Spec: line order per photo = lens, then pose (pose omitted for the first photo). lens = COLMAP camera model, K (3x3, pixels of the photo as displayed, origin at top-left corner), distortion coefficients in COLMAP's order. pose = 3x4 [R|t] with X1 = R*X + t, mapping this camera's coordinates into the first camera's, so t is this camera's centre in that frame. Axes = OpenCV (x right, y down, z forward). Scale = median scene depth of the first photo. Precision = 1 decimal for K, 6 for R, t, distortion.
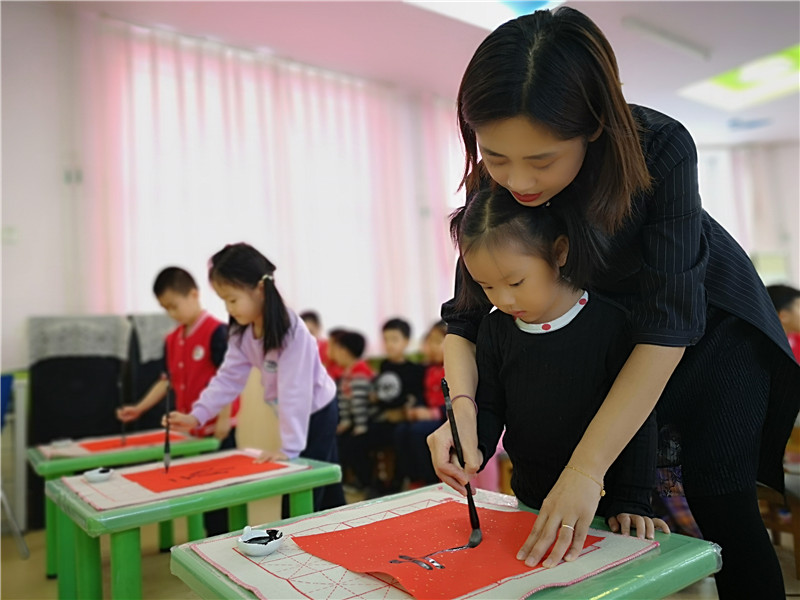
lens RADIAL K [[613.2, 0, 402.5], [0, 613.2, 299.8], [0, 0, 1]] dist [-0.002926, -0.005556]
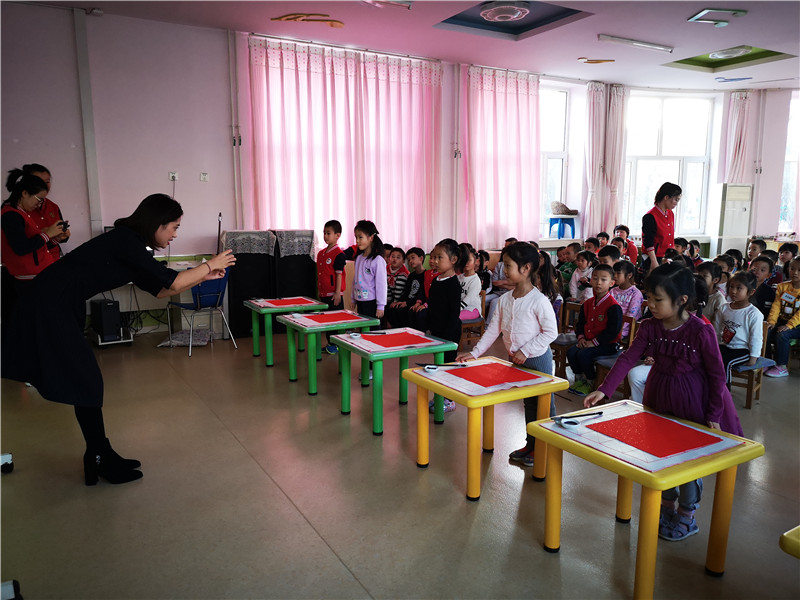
lens RADIAL K [[613.2, 0, 398.9], [0, 613.2, 298.5], [0, 0, 1]] dist [-0.002926, -0.005556]
pose [[0.996842, 0.041183, -0.067904, 0.015201], [-0.028571, 0.983759, 0.177204, -0.097461], [0.074099, -0.174704, 0.981829, -0.640278]]
